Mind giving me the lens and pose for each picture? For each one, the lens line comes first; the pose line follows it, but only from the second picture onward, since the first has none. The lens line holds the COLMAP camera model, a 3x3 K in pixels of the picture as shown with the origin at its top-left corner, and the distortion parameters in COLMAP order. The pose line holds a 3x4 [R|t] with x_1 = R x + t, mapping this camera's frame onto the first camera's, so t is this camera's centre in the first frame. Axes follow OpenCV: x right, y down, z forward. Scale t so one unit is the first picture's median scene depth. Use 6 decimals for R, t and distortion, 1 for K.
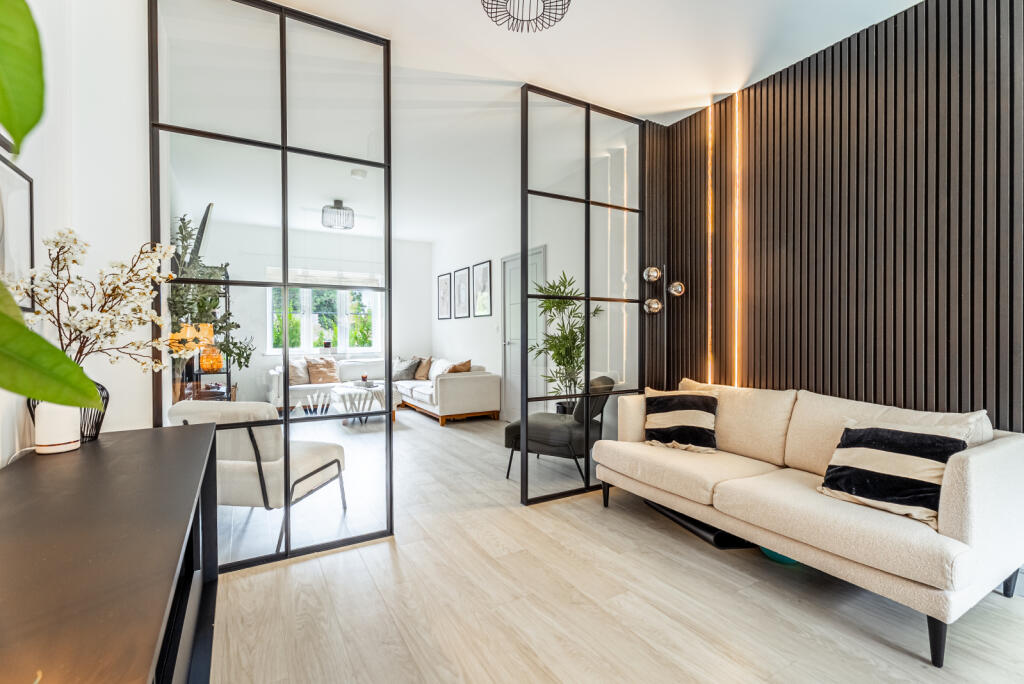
lens RADIAL K [[461.2, 0, 509.3], [0, 461.2, 337.3], [0, 0, 1]] dist [0.002191, 0.000087]
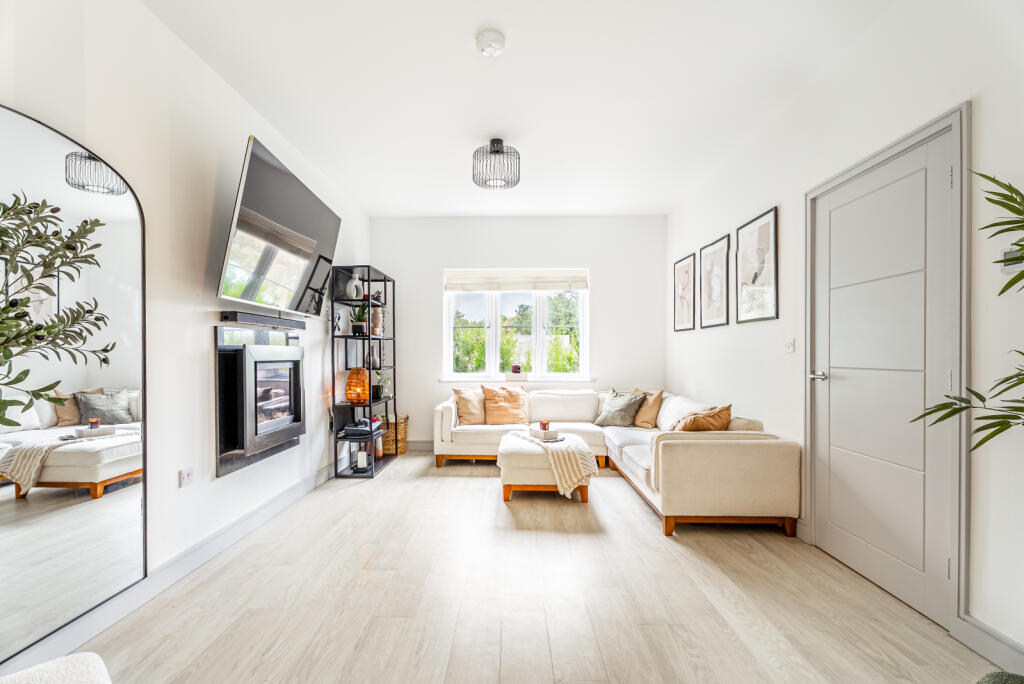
lens RADIAL K [[451.3, 0, 512.5], [0, 451.3, 357.0], [0, 0, 1]] dist [-0.000012, -0.000040]
pose [[0.858754, 0.006361, -0.512348, -0.033159], [-0.007672, 0.999970, -0.000444, -0.003451], [0.512330, 0.004312, 0.858778, 0.414995]]
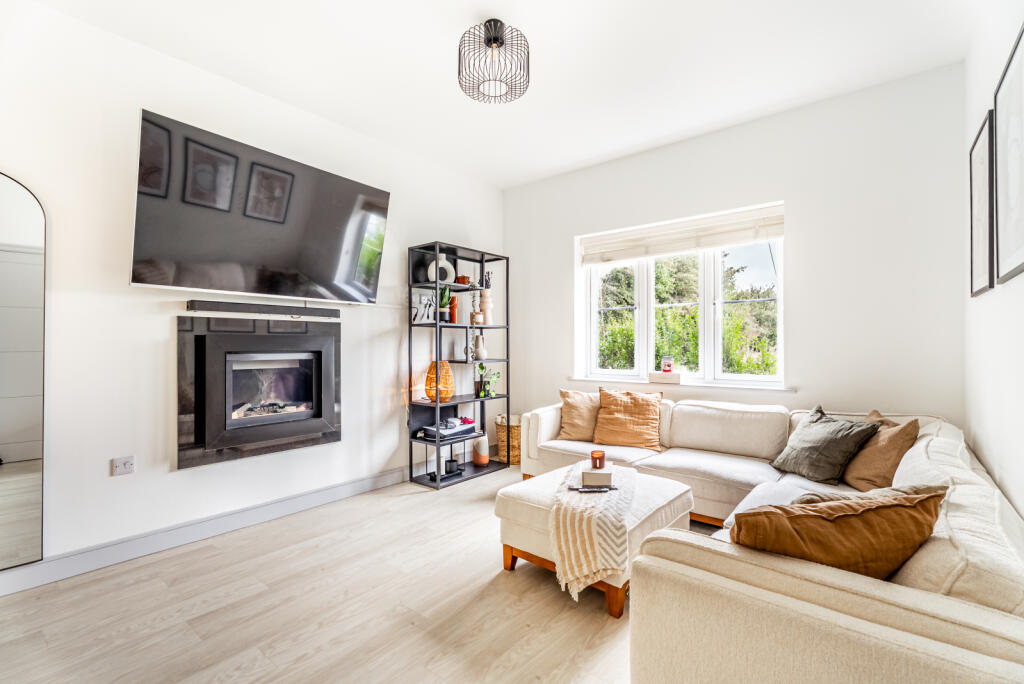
lens RADIAL K [[451.3, 0, 530.6], [0, 451.3, 348.7], [0, 0, 1]] dist [0.008402, -0.000011]
pose [[0.364008, 0.007349, -0.931367, 0.016243], [-0.009482, 0.999946, 0.004184, -0.004615], [0.931348, 0.007309, 0.364058, 0.748867]]
